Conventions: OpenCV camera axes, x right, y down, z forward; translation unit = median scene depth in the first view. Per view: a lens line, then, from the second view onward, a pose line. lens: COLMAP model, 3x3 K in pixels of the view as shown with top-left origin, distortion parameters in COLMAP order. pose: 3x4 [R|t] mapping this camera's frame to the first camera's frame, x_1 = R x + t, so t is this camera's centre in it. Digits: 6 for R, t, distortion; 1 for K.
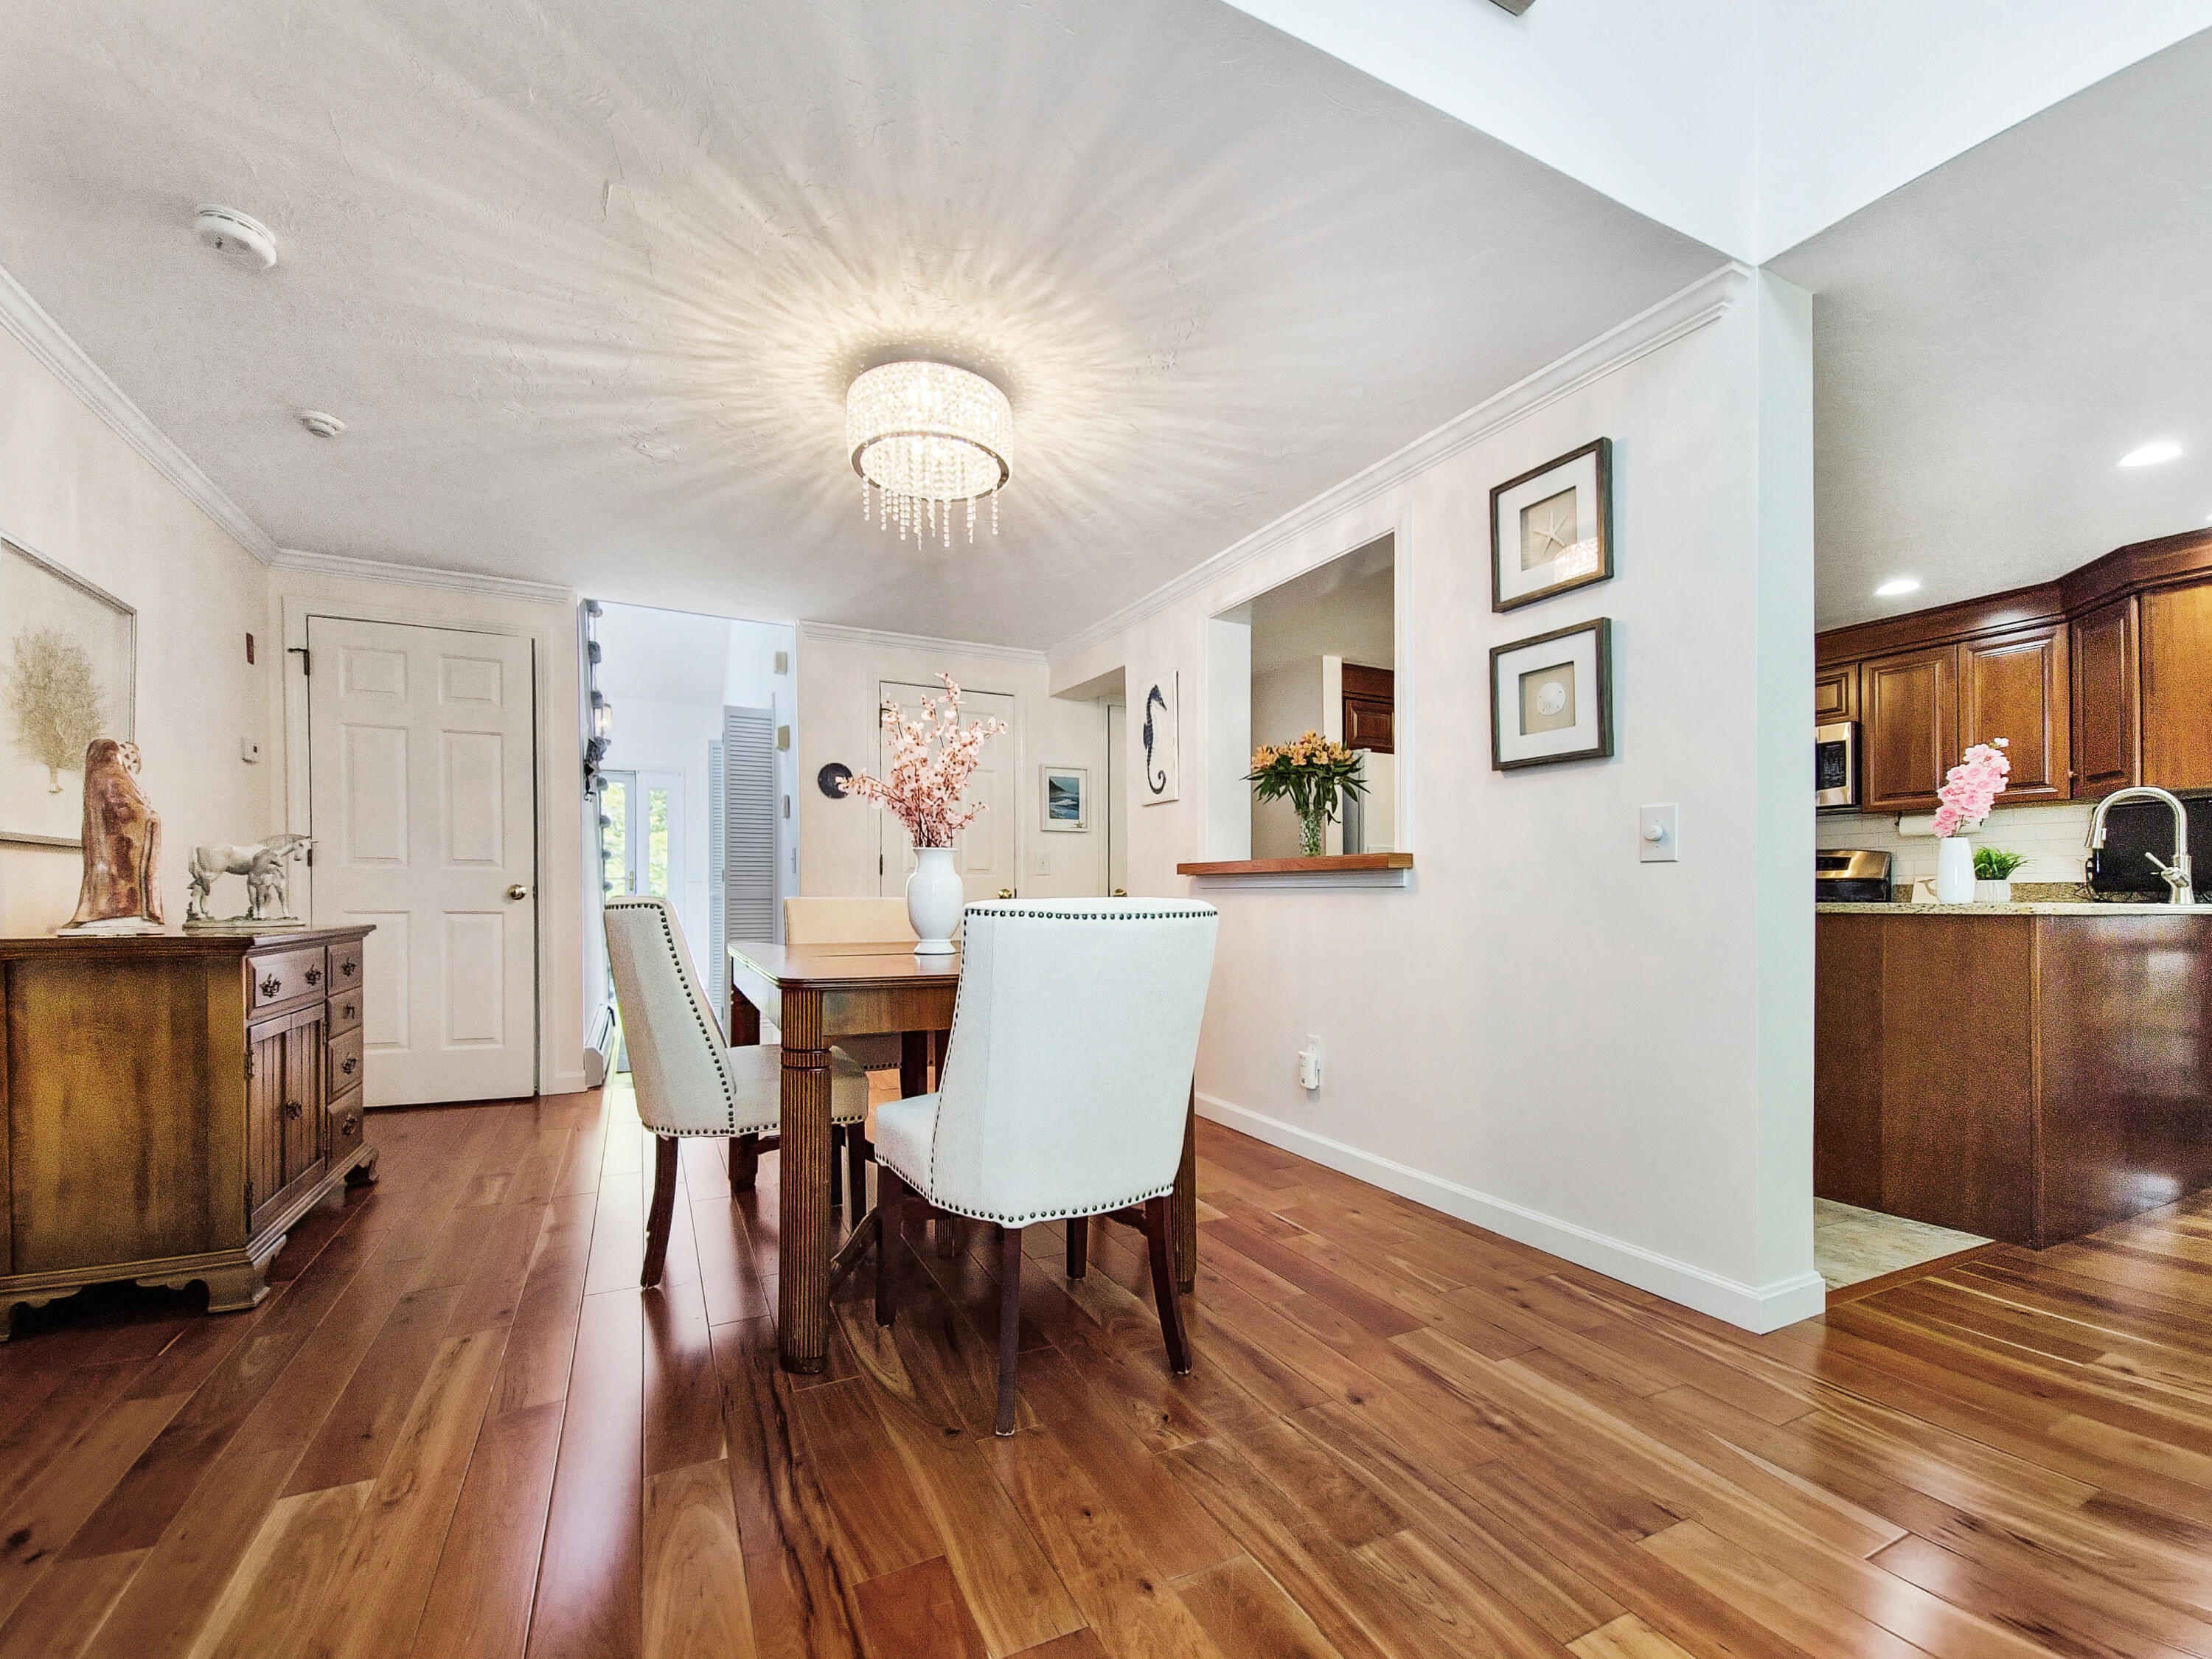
lens RADIAL K [[928.3, 0, 1117.6], [0, 928.3, 893.2], [0, 0, 1]] dist [0.010284, -0.003505]
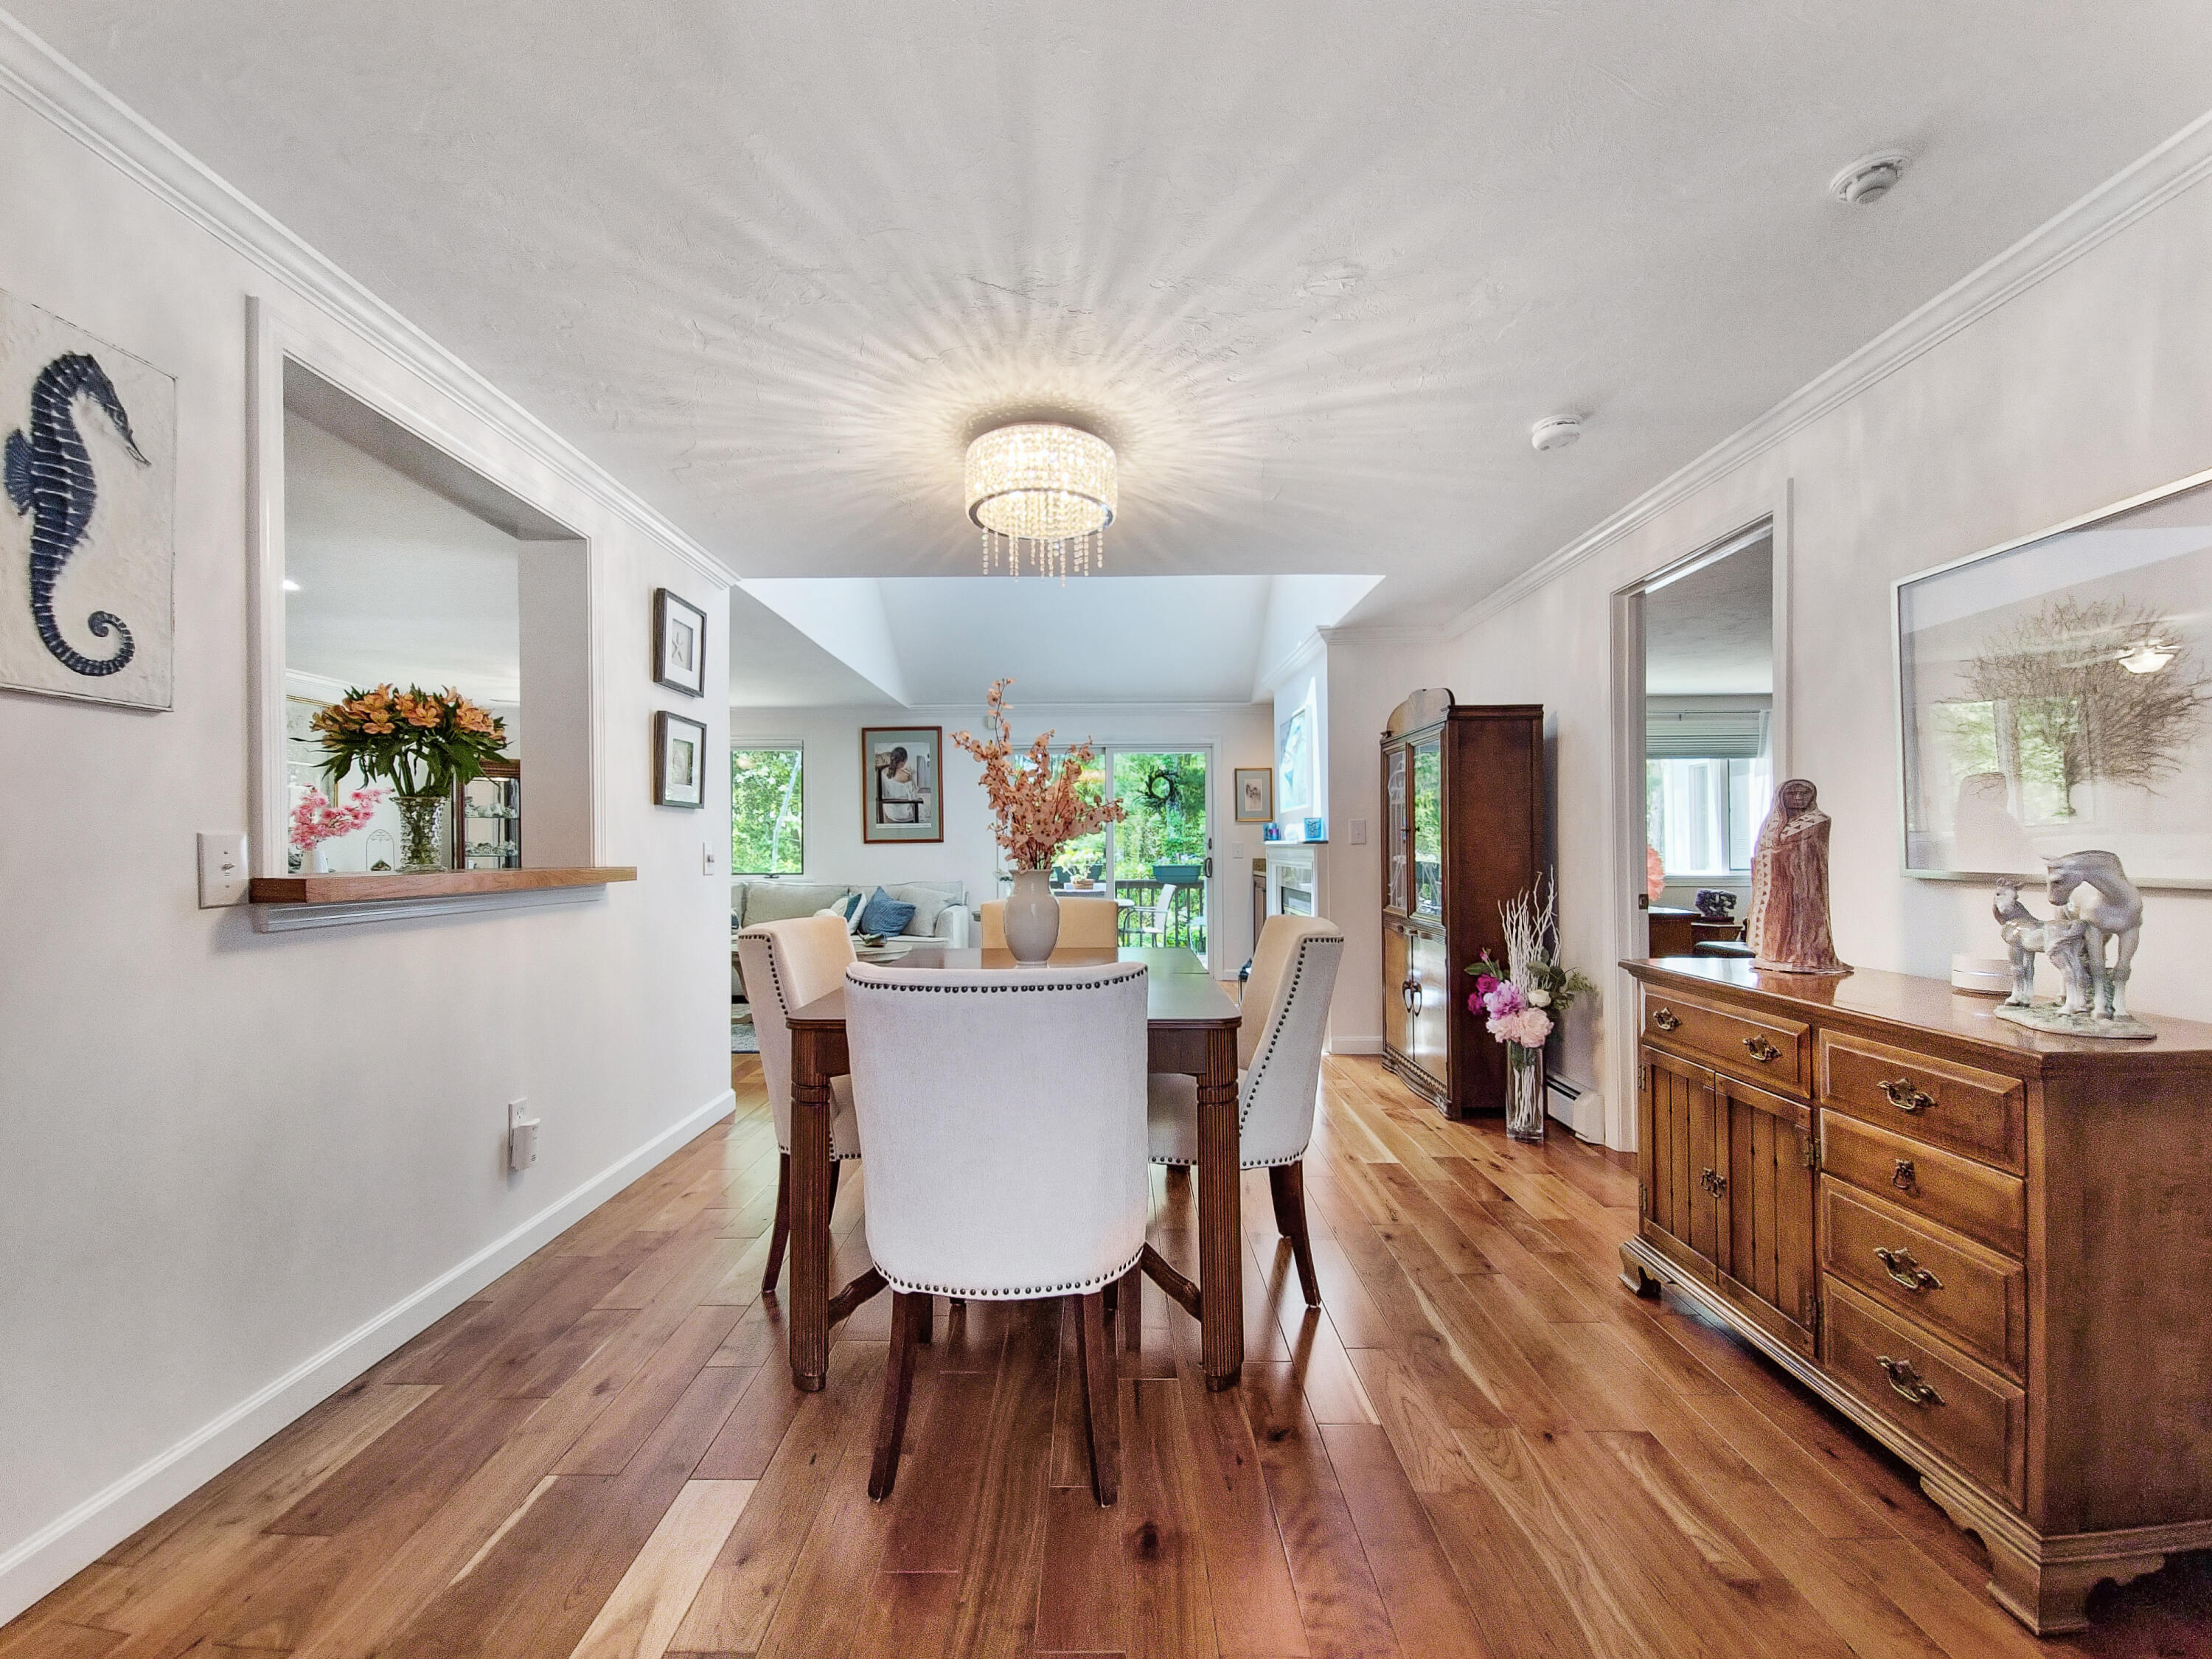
lens RADIAL K [[928.3, 0, 1087.0], [0, 928.3, 835.5], [0, 0, 1]] dist [0.010284, -0.003505]
pose [[-0.878335, 0.004215, 0.478028, -0.764108], [-0.002662, 0.999902, -0.013708, -0.076754], [-0.478039, -0.013313, -0.878238, 1.929855]]
